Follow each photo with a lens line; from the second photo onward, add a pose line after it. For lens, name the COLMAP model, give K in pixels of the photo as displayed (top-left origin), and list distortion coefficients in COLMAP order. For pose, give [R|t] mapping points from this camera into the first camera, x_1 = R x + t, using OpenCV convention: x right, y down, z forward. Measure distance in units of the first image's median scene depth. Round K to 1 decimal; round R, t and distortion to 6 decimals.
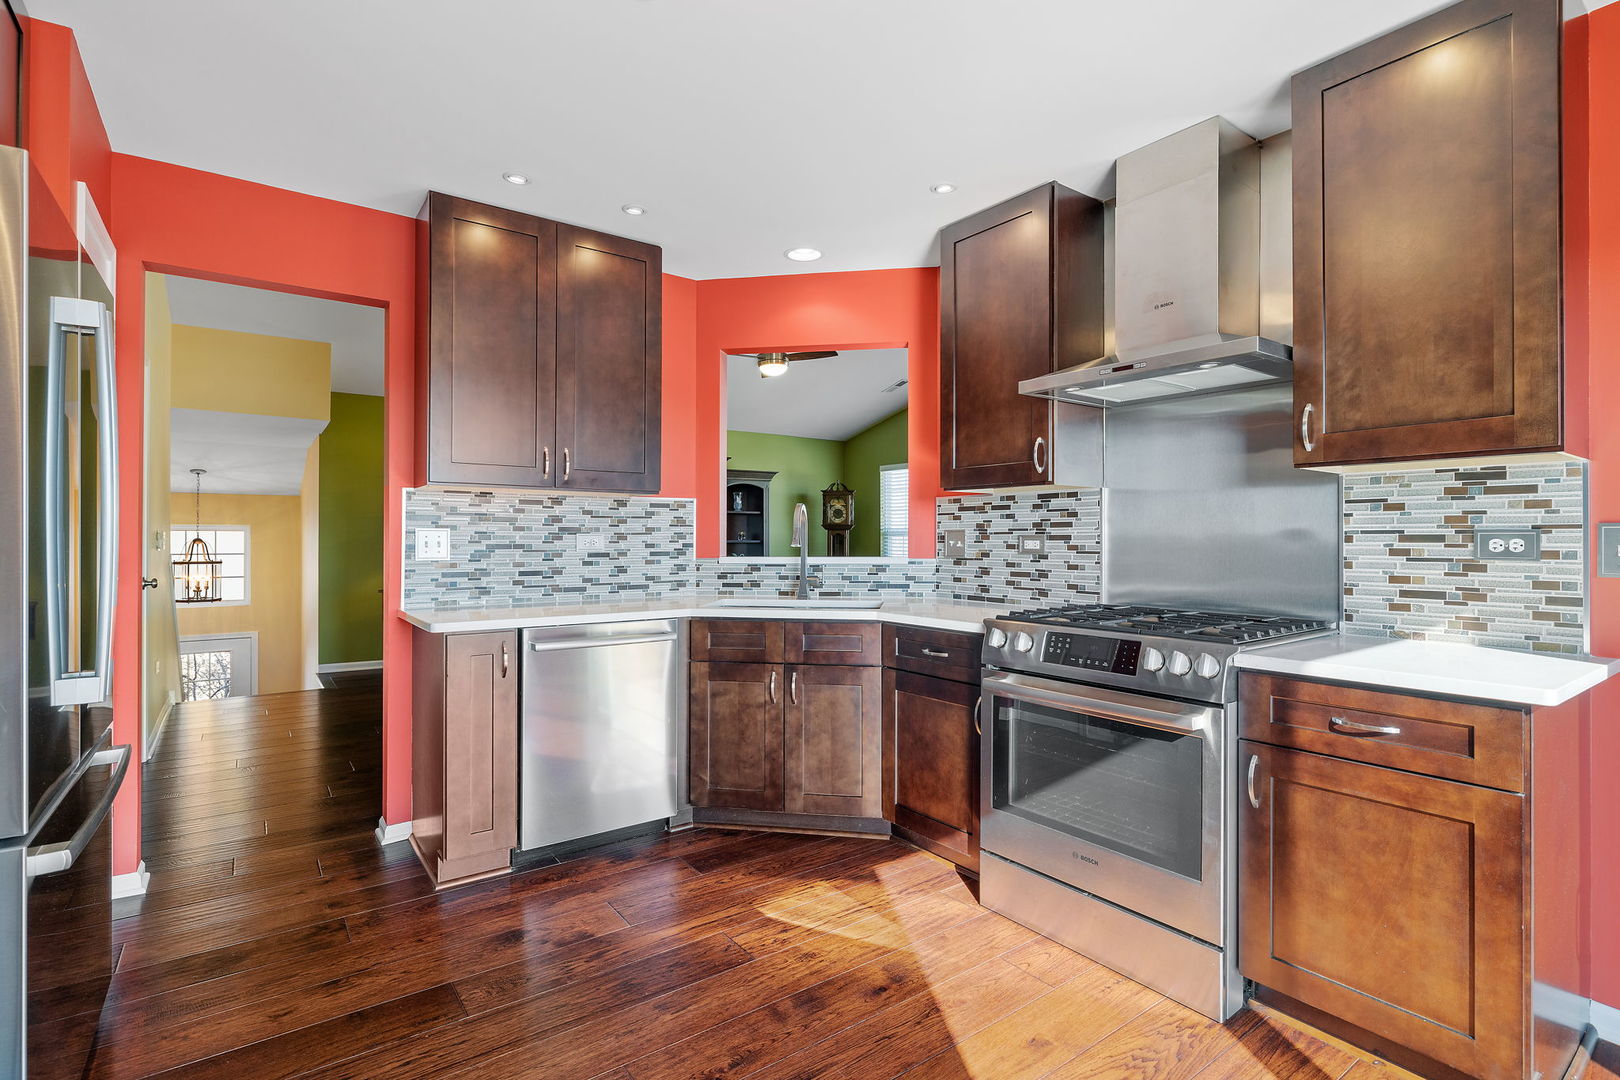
lens RADIAL K [[779.7, 0, 810.1], [0, 779.7, 537.3], [0, 0, 1]] dist [0.002794, -0.000100]
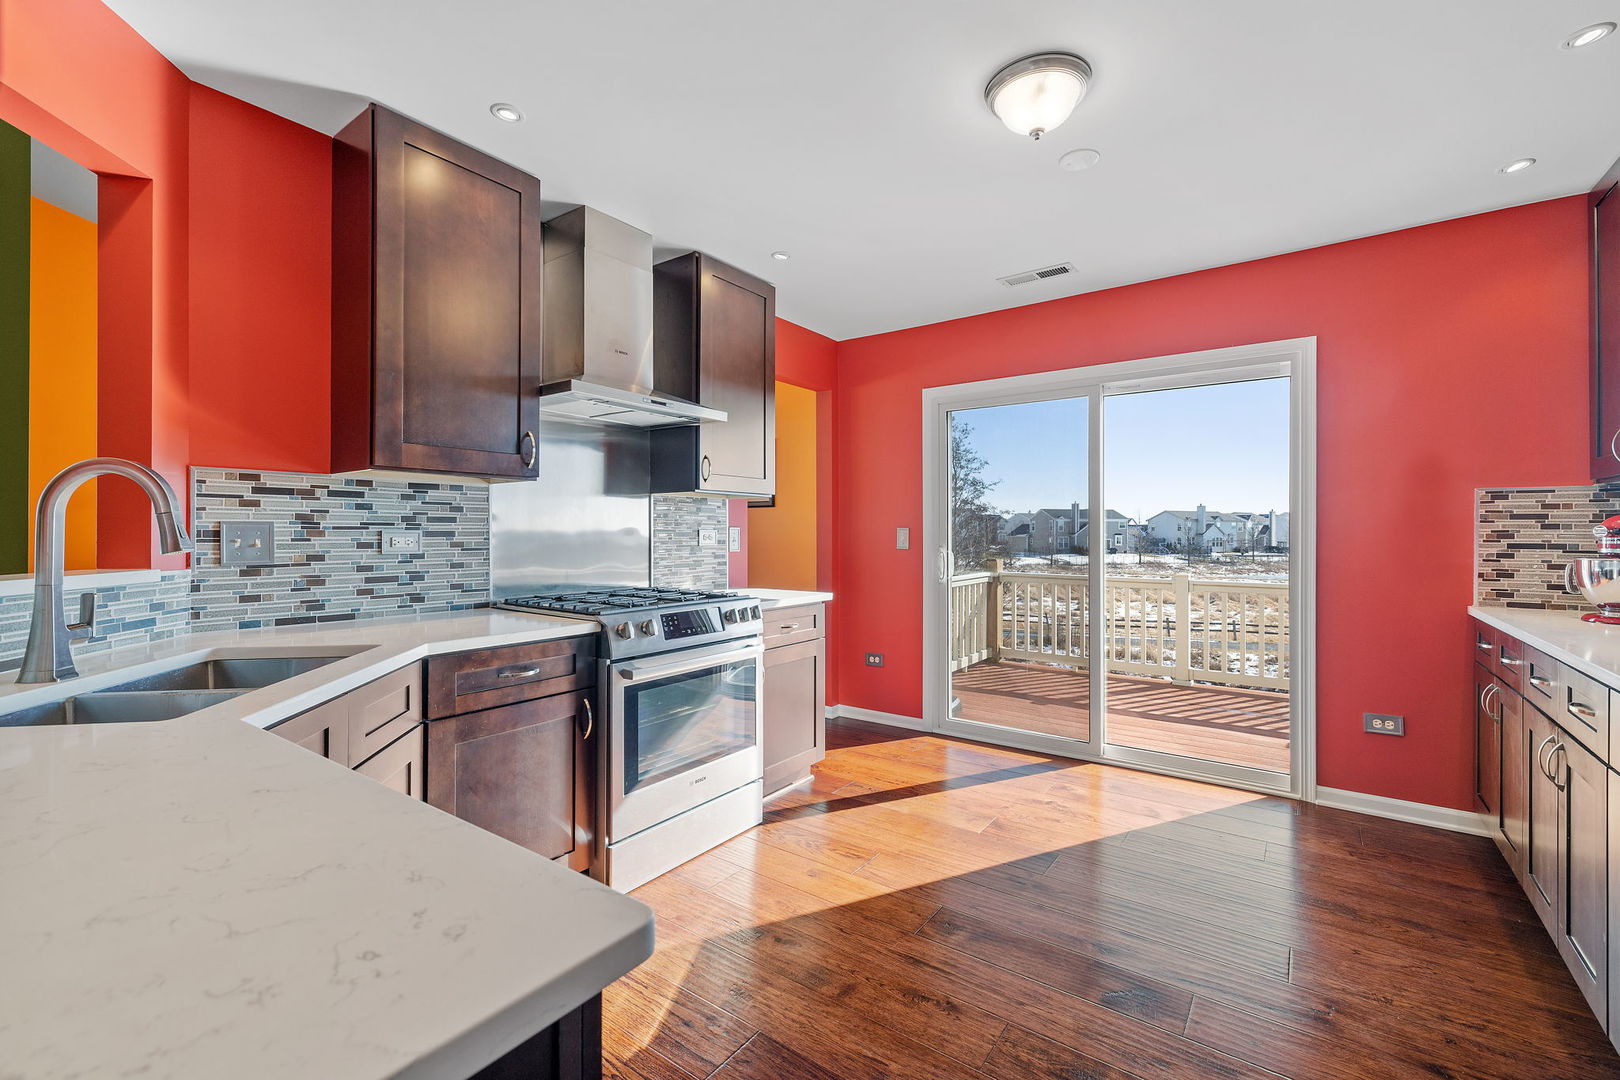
lens RADIAL K [[686.4, 0, 807.7], [0, 686.4, 536.3], [0, 0, 1]] dist [0.006601, -0.000471]
pose [[-0.308343, -0.007313, 0.951247, -0.540123], [-0.006447, 0.999964, 0.005597, -0.004016], [-0.951253, -0.004407, -0.308379, 0.799568]]
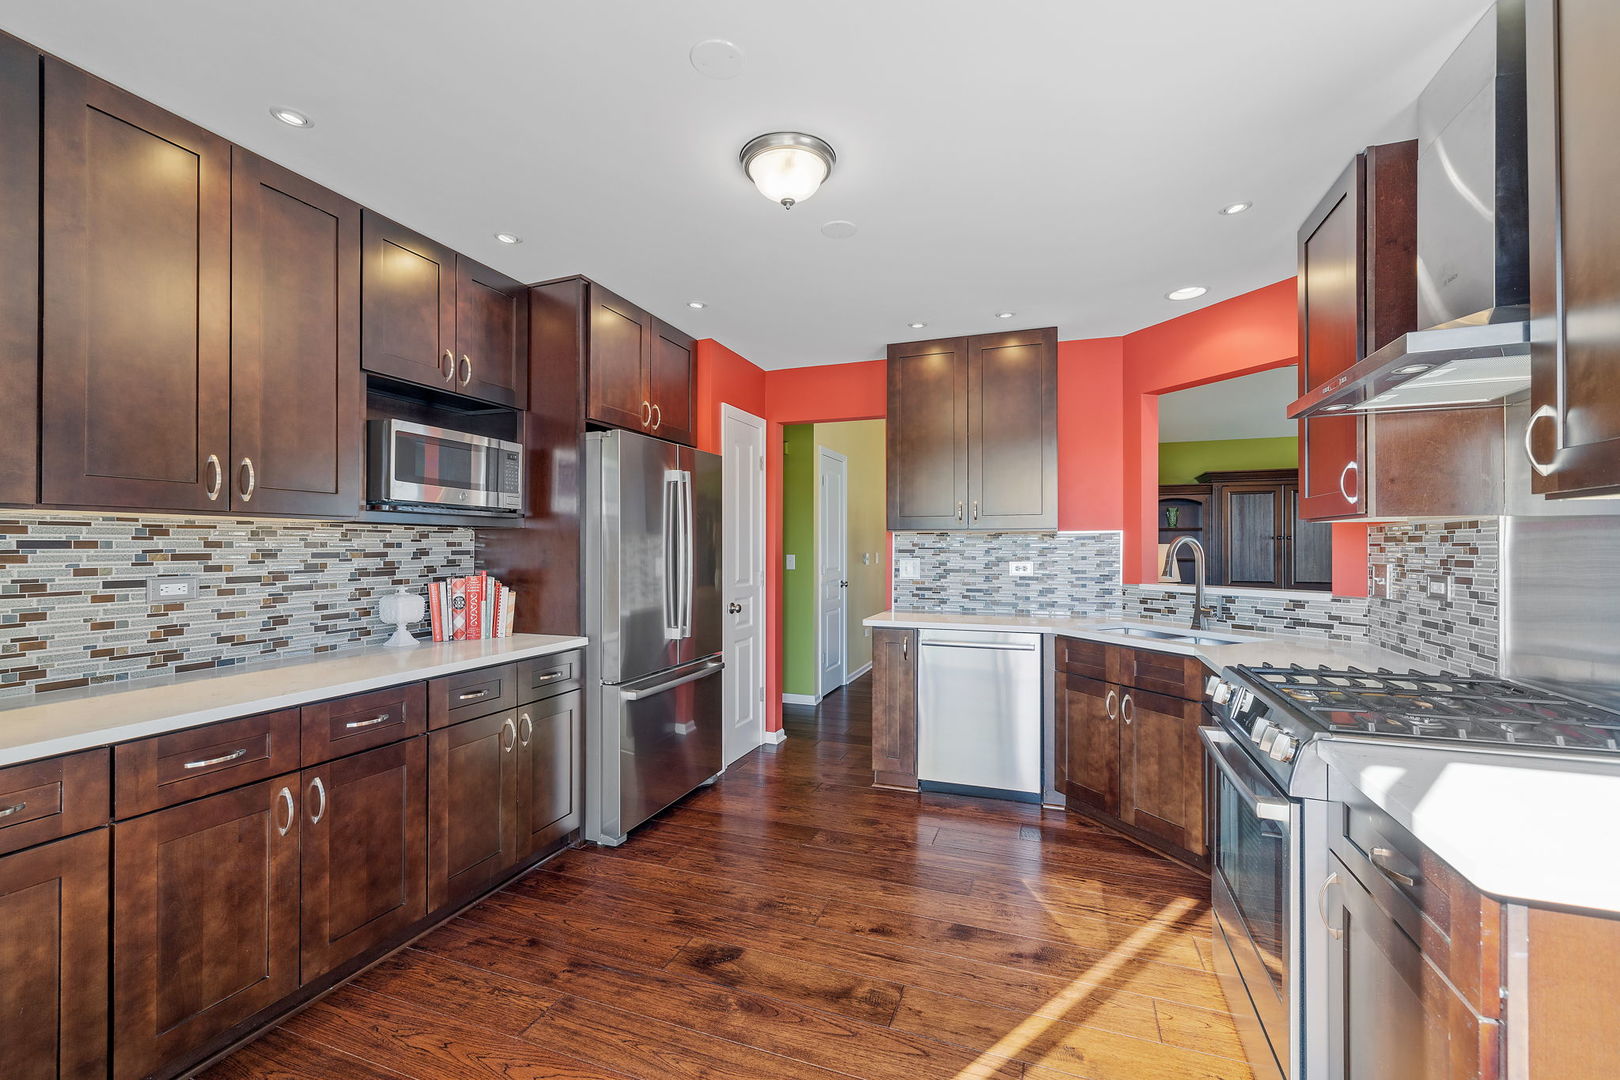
lens RADIAL K [[686.4, 0, 815.2], [0, 686.4, 545.0], [0, 0, 1]] dist [0.006601, -0.000471]
pose [[0.556474, -0.002540, -0.830861, 0.502594], [-0.000666, 0.999994, -0.003503, -0.029955], [0.830864, 0.002502, 0.556469, 0.094575]]
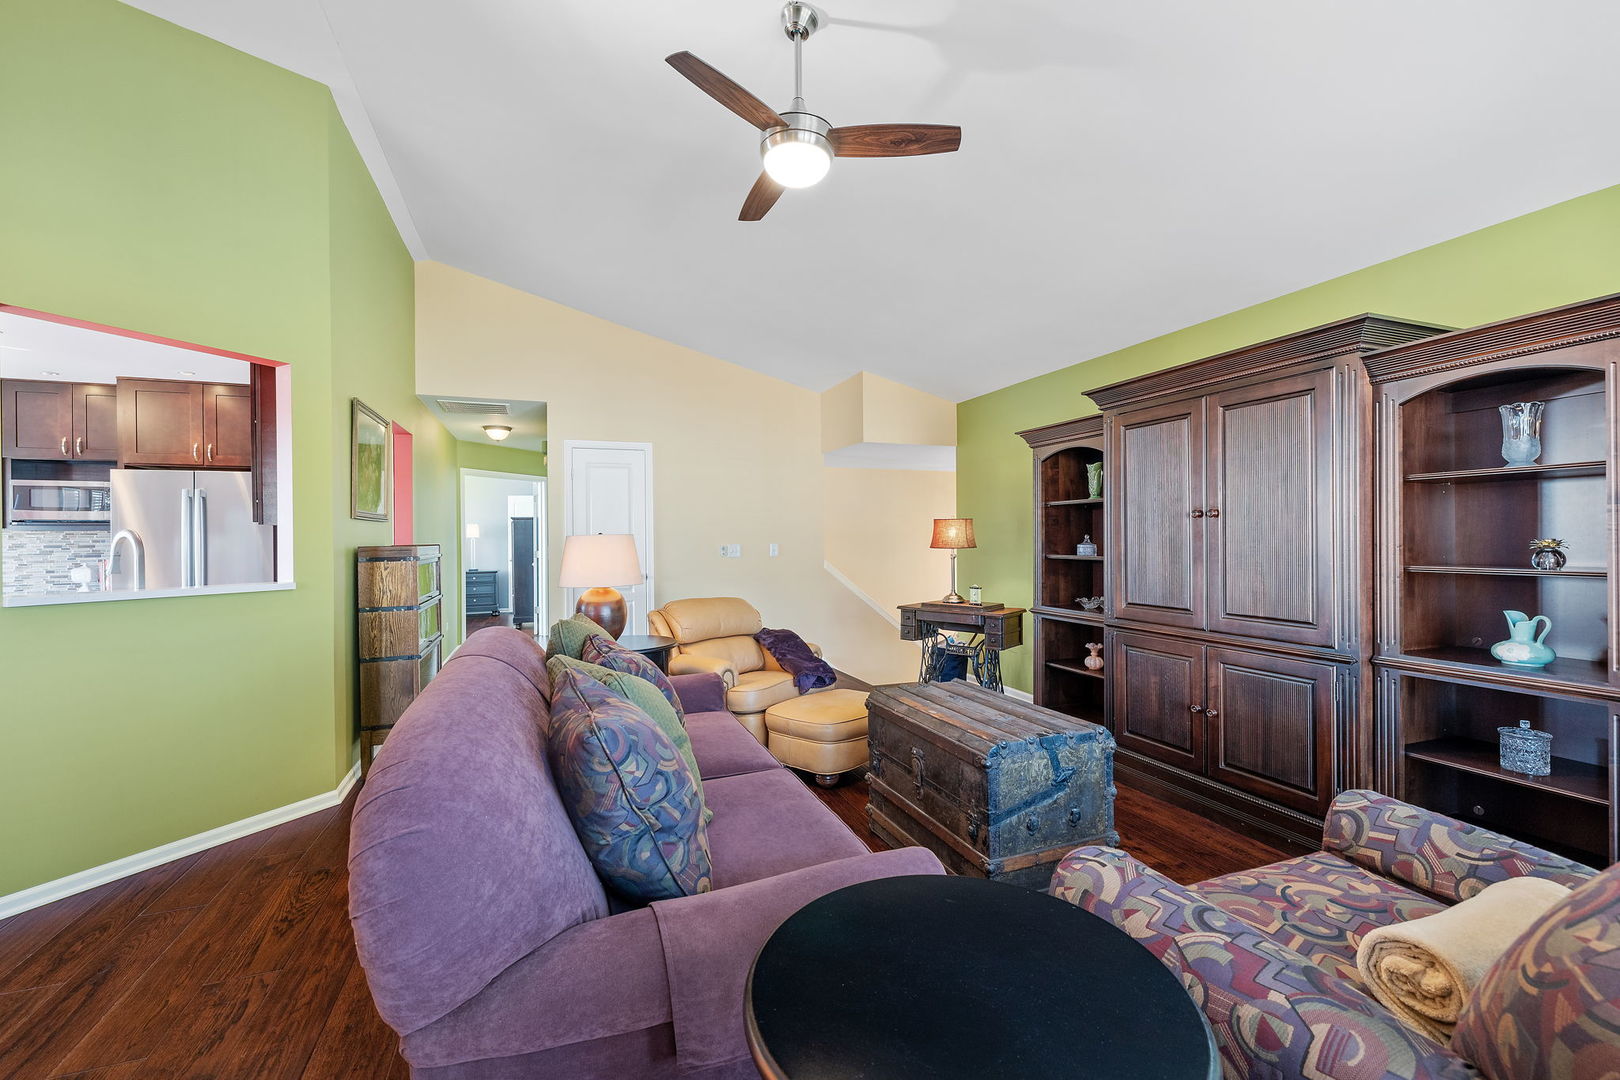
lens RADIAL K [[679.4, 0, 812.1], [0, 679.4, 539.1], [0, 0, 1]] dist [0.001767, 0.000229]
pose [[-0.260386, 0.007651, -0.965474, 0.615815], [0.009147, 0.999943, 0.005457, -0.031866], [0.965461, -0.007410, -0.260441, 2.164679]]
